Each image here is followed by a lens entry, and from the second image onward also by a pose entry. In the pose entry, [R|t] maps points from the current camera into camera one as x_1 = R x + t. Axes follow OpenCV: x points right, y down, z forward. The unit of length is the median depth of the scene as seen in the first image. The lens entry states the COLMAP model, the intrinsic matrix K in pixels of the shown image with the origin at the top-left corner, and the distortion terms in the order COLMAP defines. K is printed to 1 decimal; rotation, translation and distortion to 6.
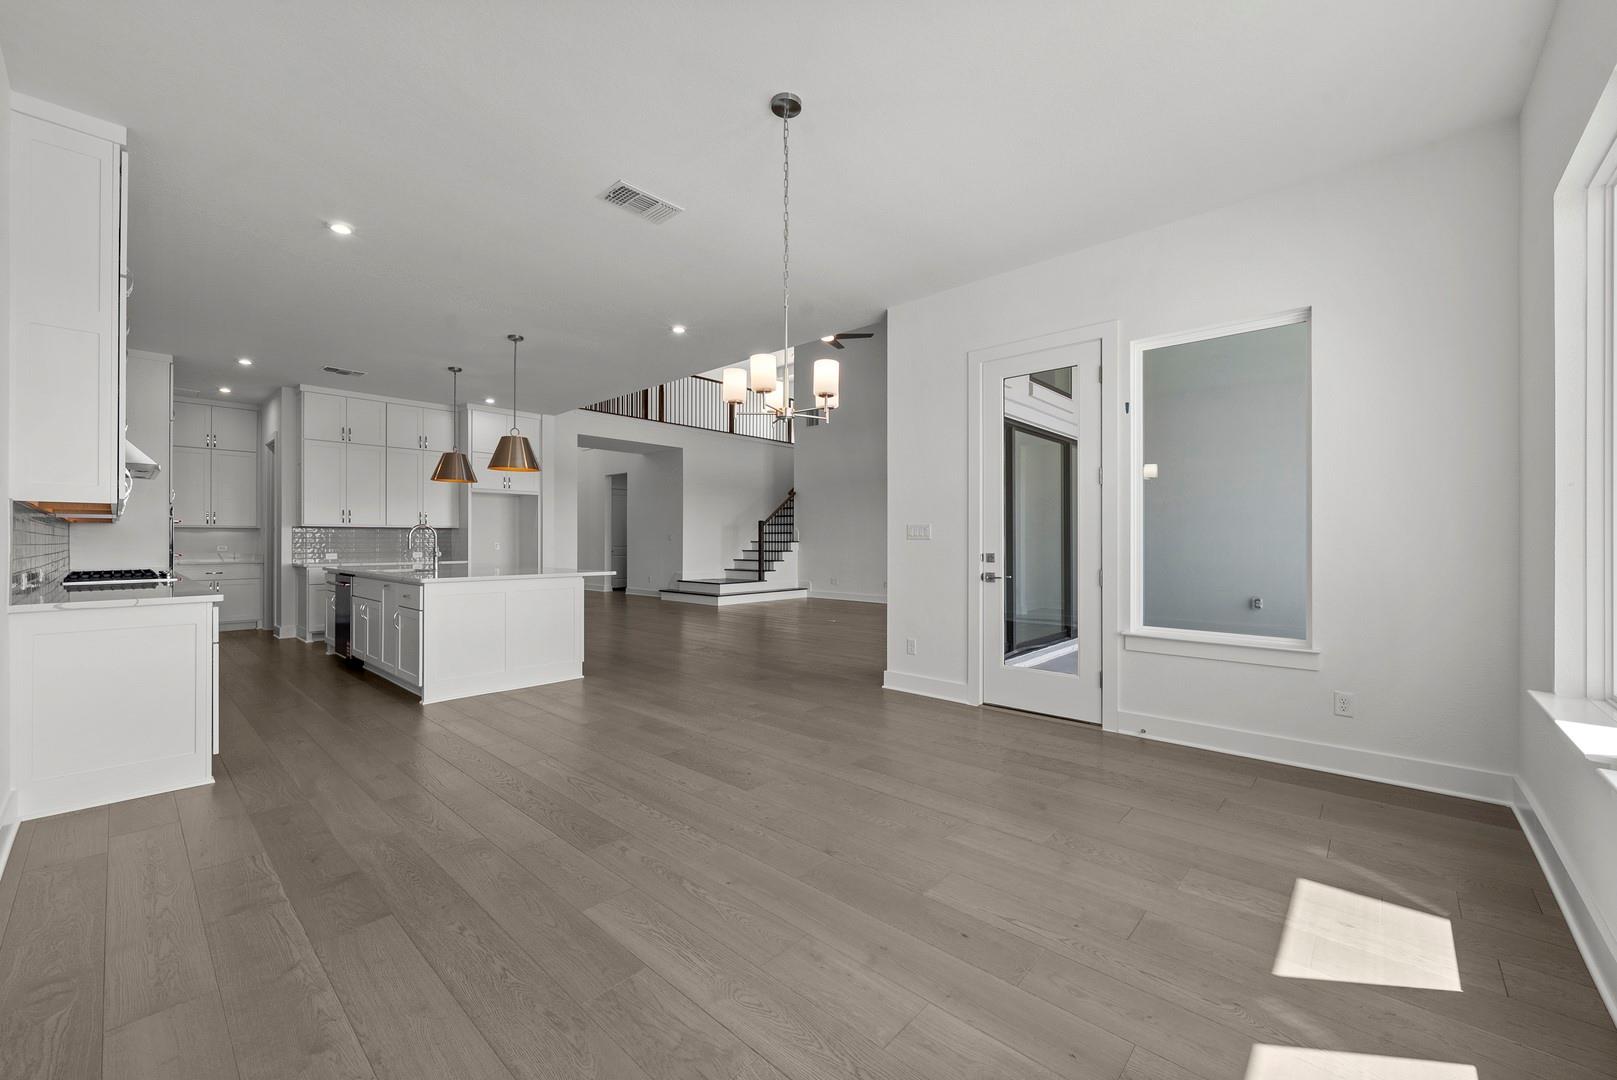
lens RADIAL K [[630.8, 0, 804.6], [0, 630.8, 537.3], [0, 0, 1]] dist [-0.002865, -0.000054]
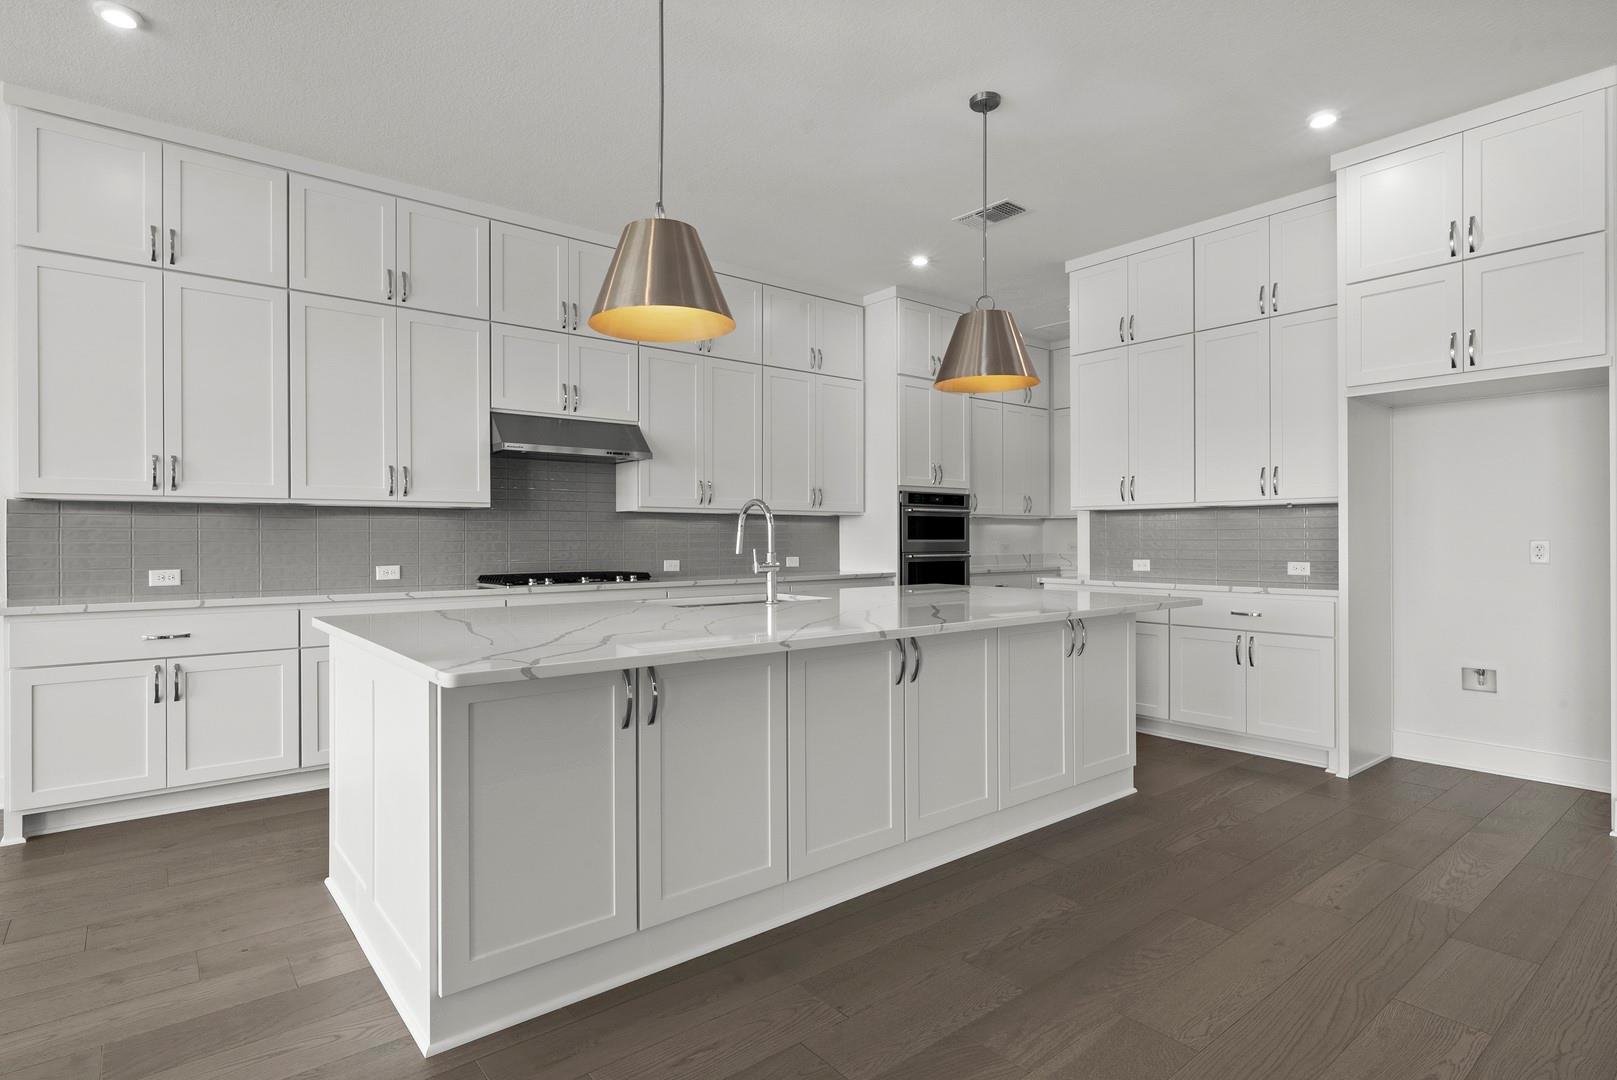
lens RADIAL K [[838.6, 0, 806.0], [0, 838.6, 541.0], [0, 0, 1]] dist [-0.000898, 0.001051]
pose [[-0.147707, 0.003977, -0.989023, -0.008123], [0.009689, 0.999950, 0.002574, 0.003555], [0.988984, -0.009202, -0.147738, 0.590814]]
